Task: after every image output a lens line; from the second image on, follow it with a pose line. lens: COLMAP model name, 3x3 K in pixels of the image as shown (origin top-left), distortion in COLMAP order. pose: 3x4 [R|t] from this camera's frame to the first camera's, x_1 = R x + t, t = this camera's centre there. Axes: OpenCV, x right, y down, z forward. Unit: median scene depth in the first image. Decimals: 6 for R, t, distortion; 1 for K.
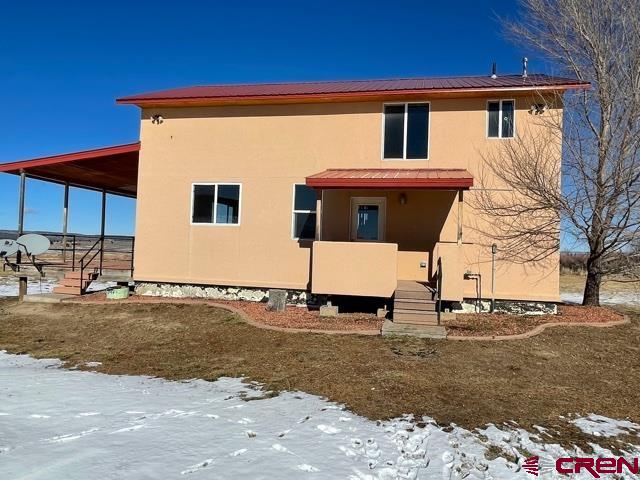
lens RADIAL K [[476.0, 0, 318.8], [0, 476.0, 236.2], [0, 0, 1]] dist [0.008684, -0.014881]
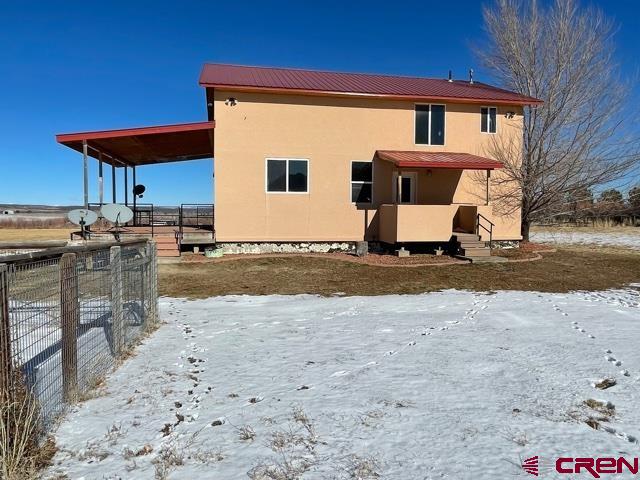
lens RADIAL K [[476.0, 0, 316.5], [0, 476.0, 235.4], [0, 0, 1]] dist [0.008684, -0.014881]
pose [[0.923063, -0.046784, 0.381794, -0.656616], [0.014693, 0.996140, 0.086541, -0.021337], [-0.384369, -0.074273, 0.920187, -0.180036]]
